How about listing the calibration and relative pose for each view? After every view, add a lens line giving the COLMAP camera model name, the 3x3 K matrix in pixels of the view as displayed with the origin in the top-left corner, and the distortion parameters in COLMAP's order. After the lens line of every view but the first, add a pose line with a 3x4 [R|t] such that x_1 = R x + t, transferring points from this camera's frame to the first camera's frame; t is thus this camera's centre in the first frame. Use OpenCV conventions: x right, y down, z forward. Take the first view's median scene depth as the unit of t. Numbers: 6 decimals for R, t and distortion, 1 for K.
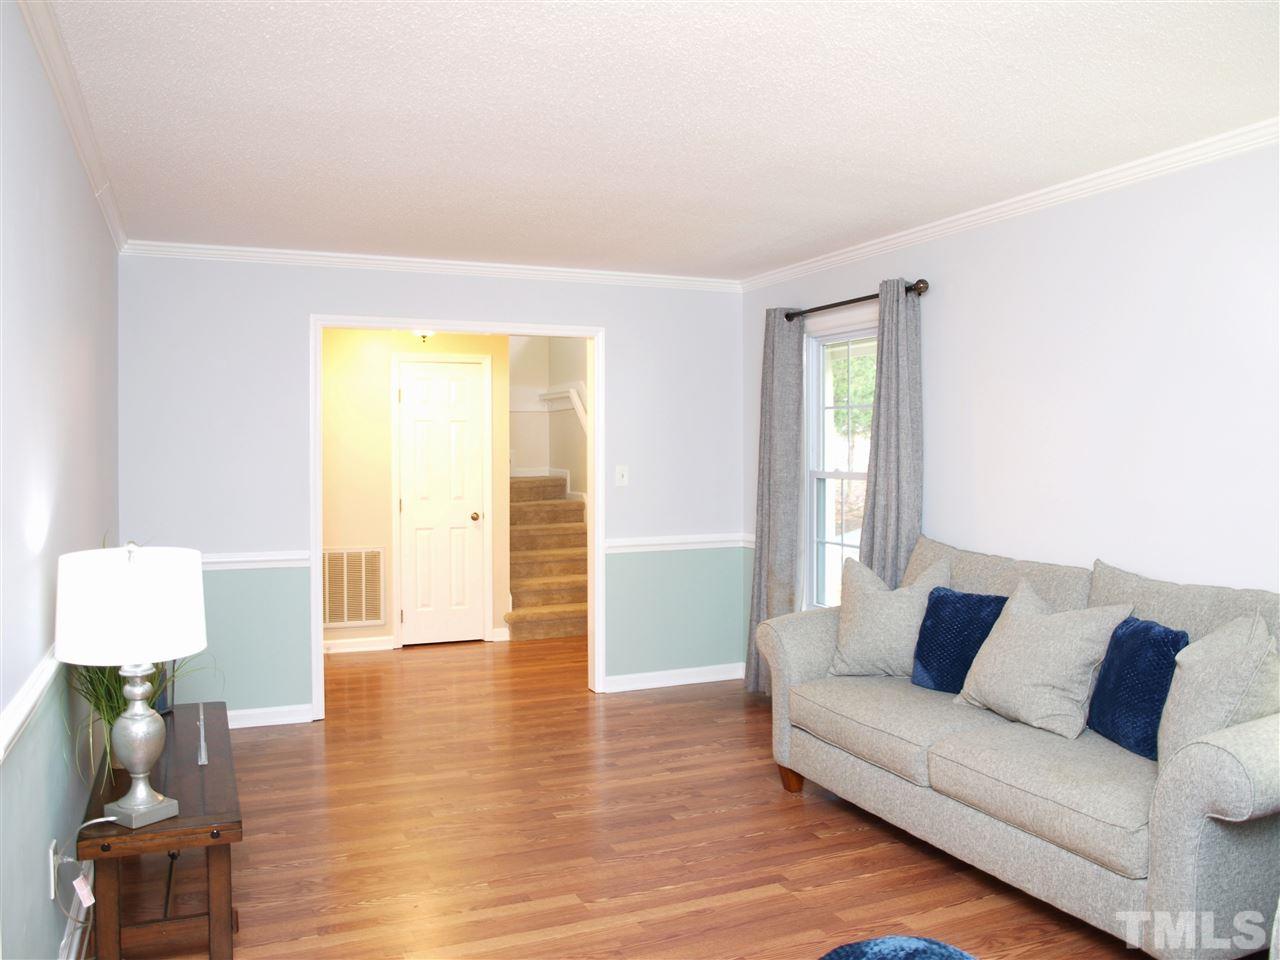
lens RADIAL K [[1042.1, 0, 641.3], [0, 1042.1, 479.1], [0, 0, 1]] dist [-0.101072, 0.062437]
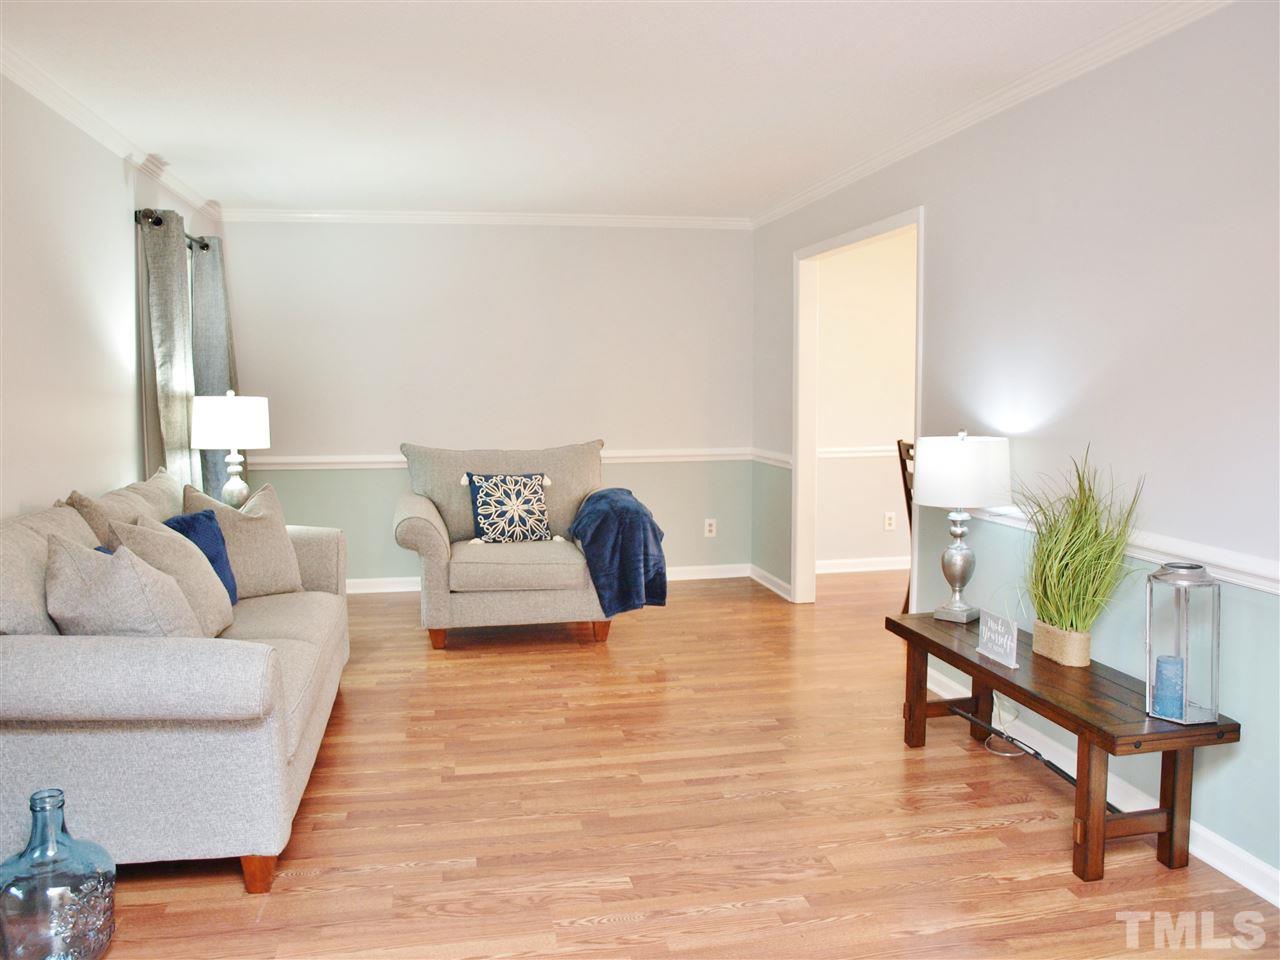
lens RADIAL K [[1042.1, 0, 641.6], [0, 1042.1, 478.3], [0, 0, 1]] dist [-0.101072, 0.062437]
pose [[-0.976521, -0.008463, 0.215255, -0.269332], [0.016869, 0.993156, 0.115574, -0.034036], [-0.214760, 0.116492, -0.969695, 1.843487]]
